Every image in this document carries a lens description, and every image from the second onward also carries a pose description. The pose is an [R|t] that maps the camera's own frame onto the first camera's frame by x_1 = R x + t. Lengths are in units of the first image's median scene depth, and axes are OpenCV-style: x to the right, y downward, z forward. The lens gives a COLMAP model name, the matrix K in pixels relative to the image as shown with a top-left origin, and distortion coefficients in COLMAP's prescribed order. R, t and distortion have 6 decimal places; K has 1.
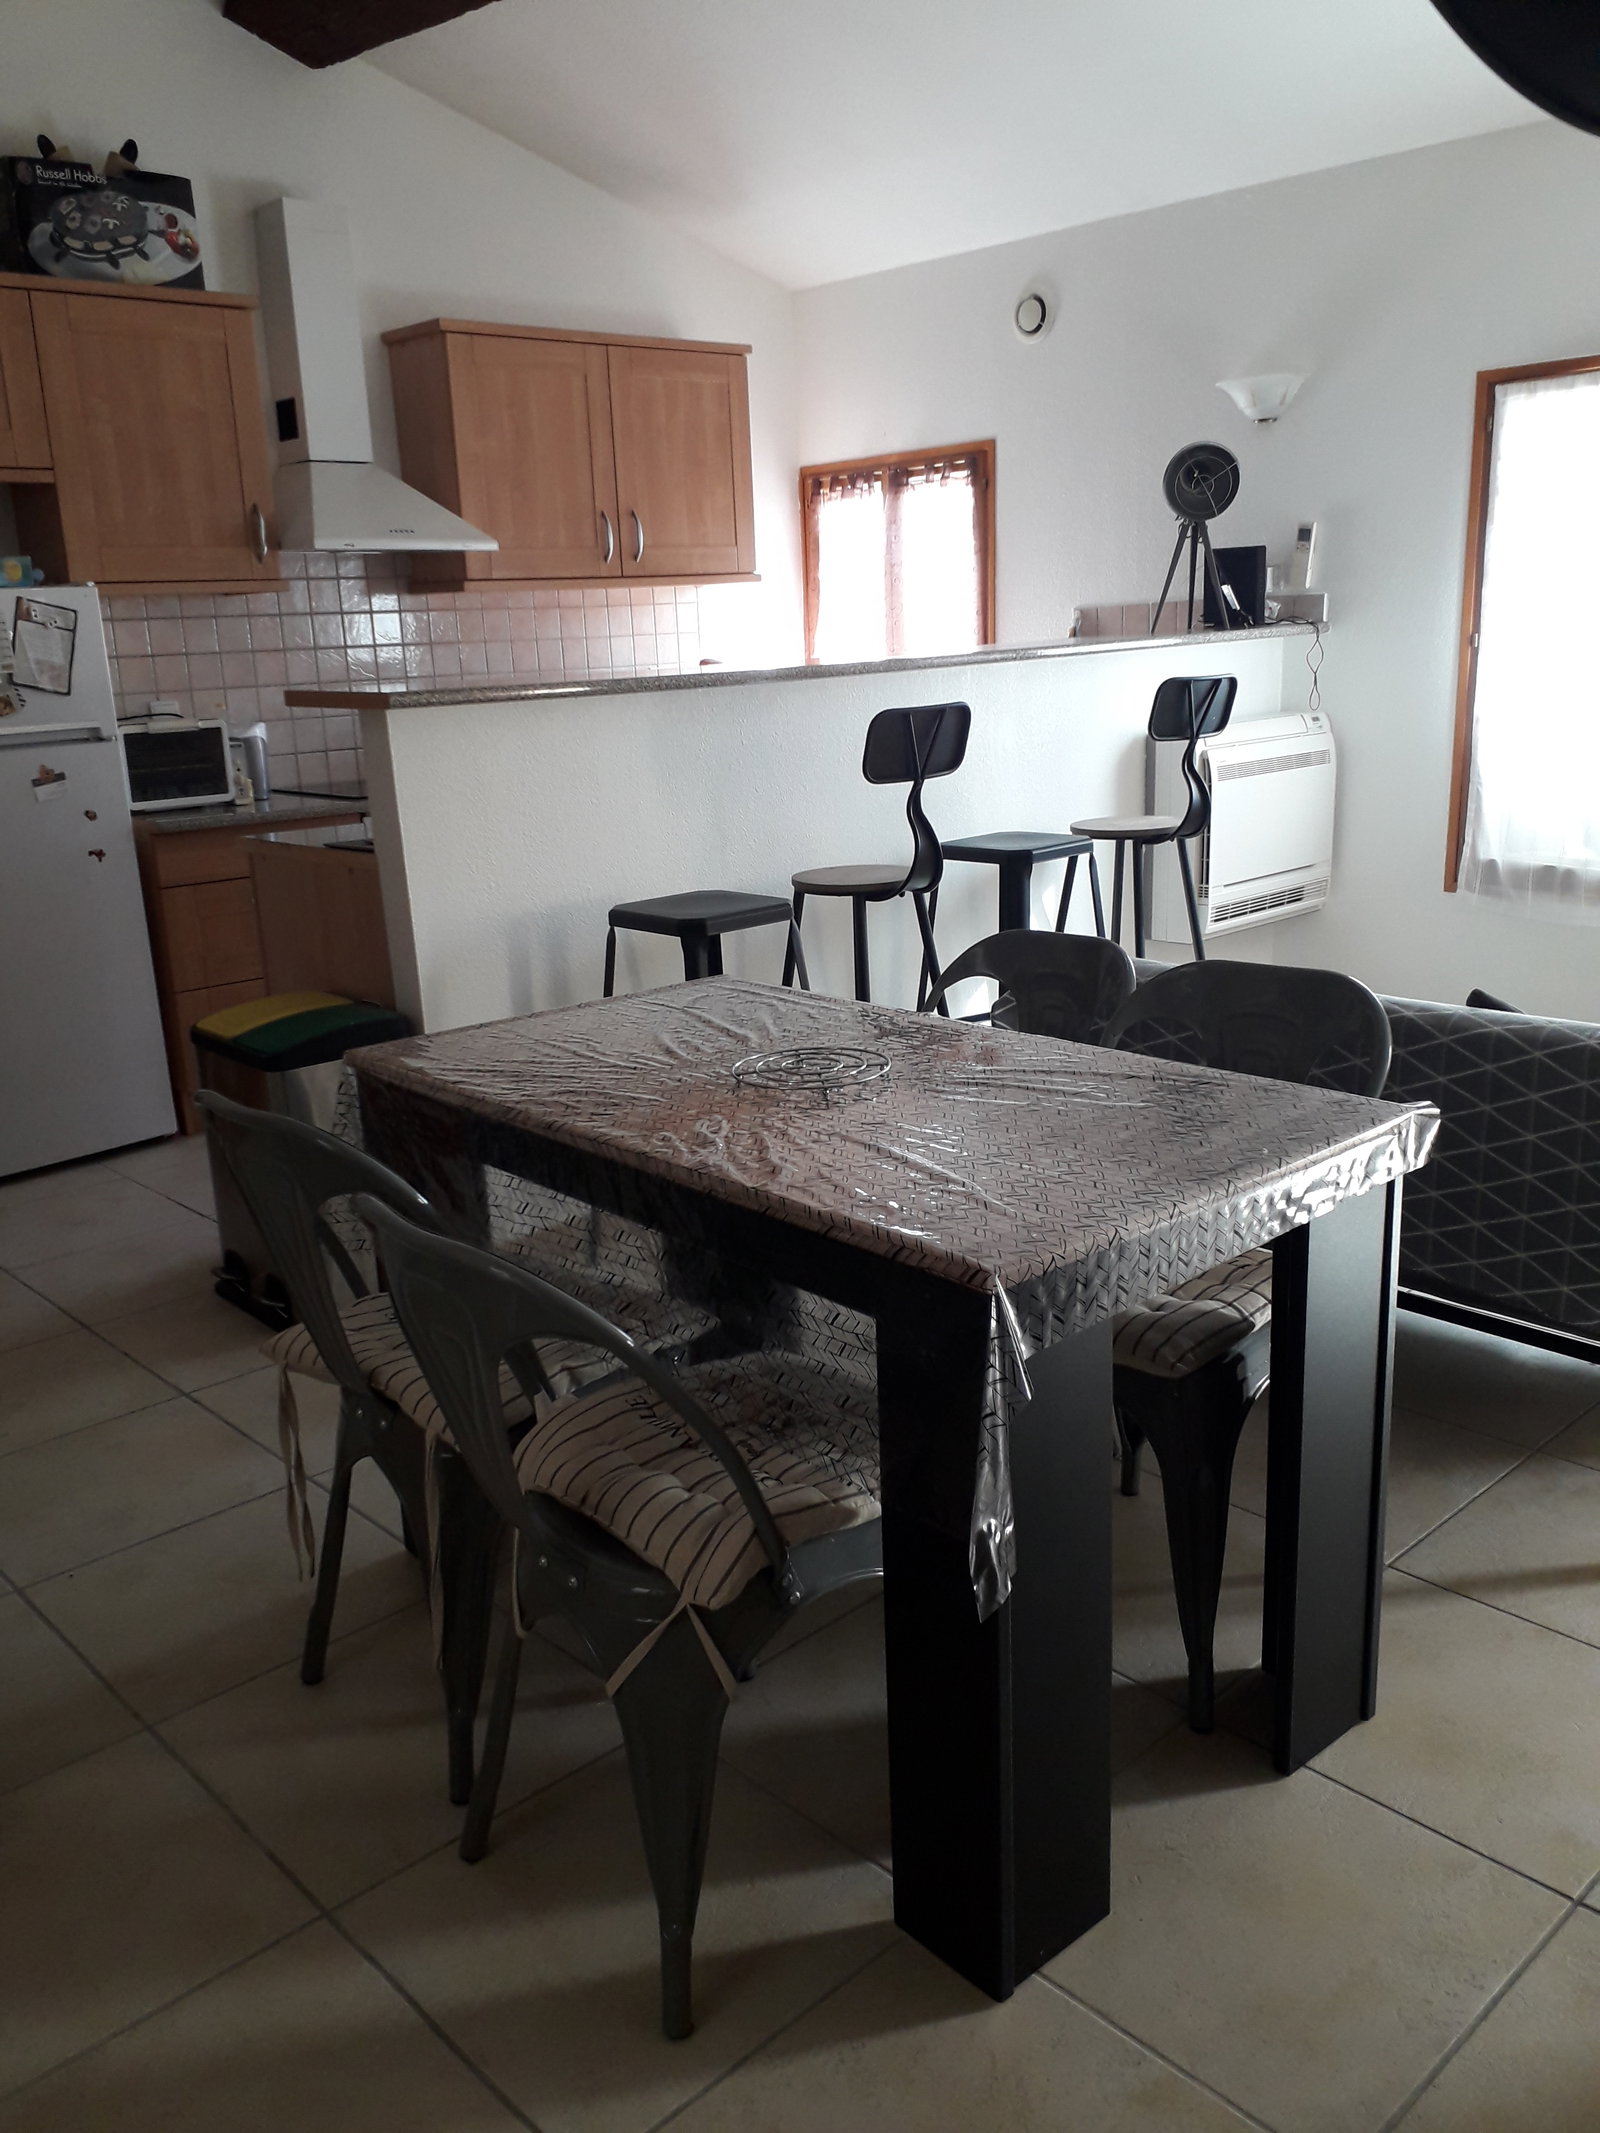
lens RADIAL K [[1708.8, 0, 796.4], [0, 1708.8, 1098.2], [0, 0, 1]] dist [-0.002795, -0.016590]
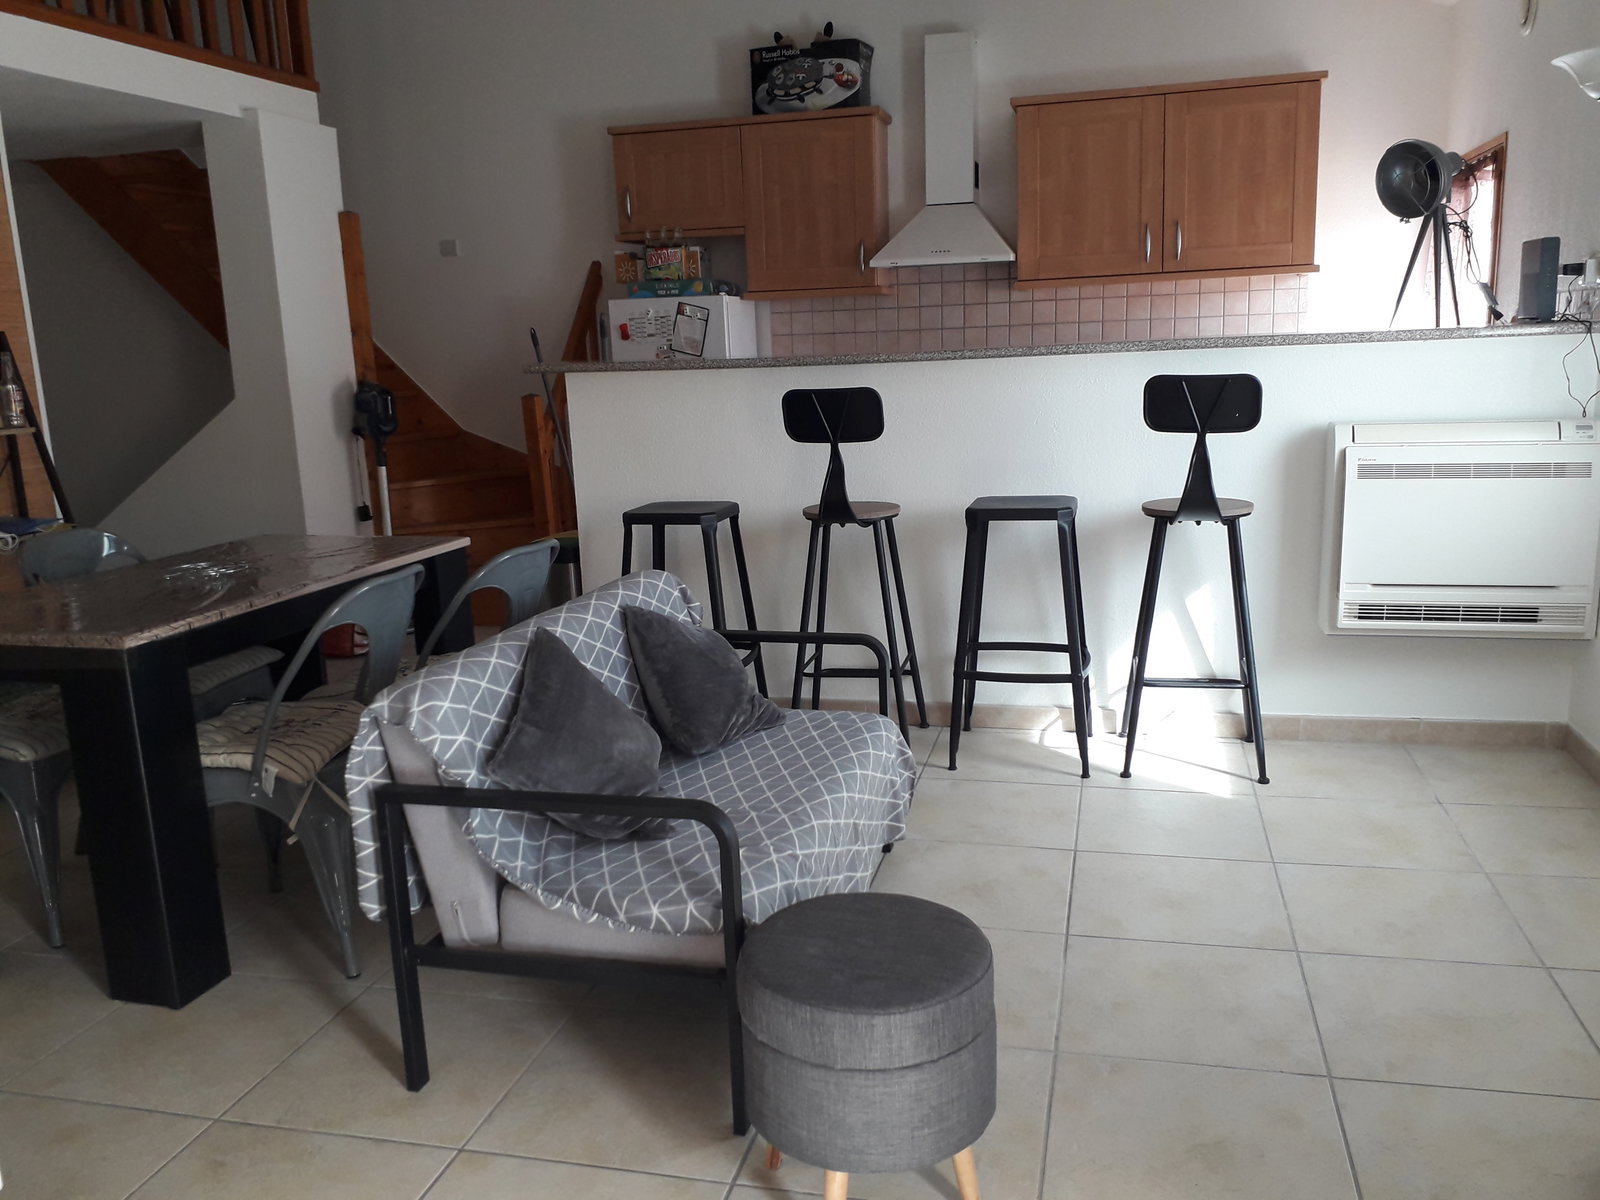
lens RADIAL K [[1281.8, 0, 800.0], [0, 1281.8, 600.0], [0, 0, 1]] dist [-0.002795, -0.016590]
pose [[0.563914, 0.188005, -0.804148, 0.690542], [-0.203534, 0.975345, 0.085300, -0.116490], [0.800359, 0.115569, 0.588276, 0.310356]]
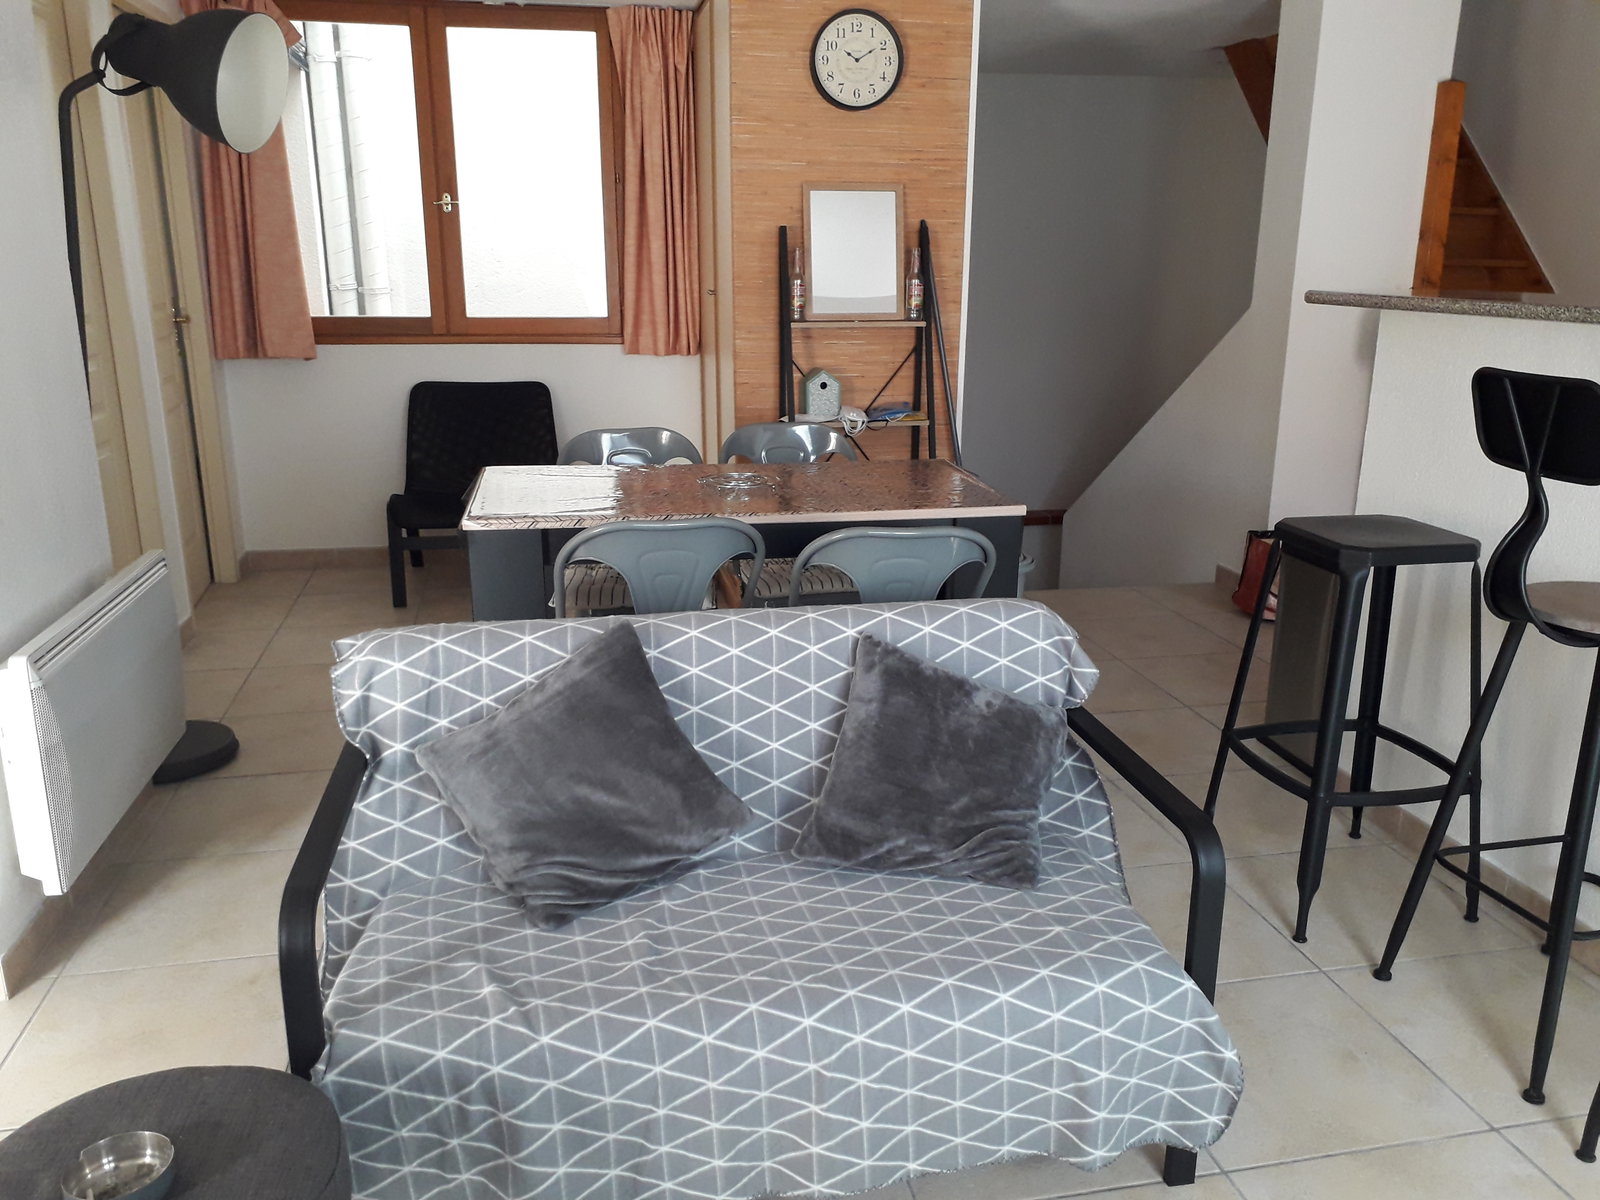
lens RADIAL K [[1281.8, 0, 800.0], [0, 1281.8, 600.0], [0, 0, 1]] dist [-0.002795, -0.016590]
pose [[-0.503975, 0.265028, -0.822052, 0.513519], [-0.204159, 0.888236, 0.411529, -0.241261], [0.839243, 0.375229, -0.393540, 0.785811]]
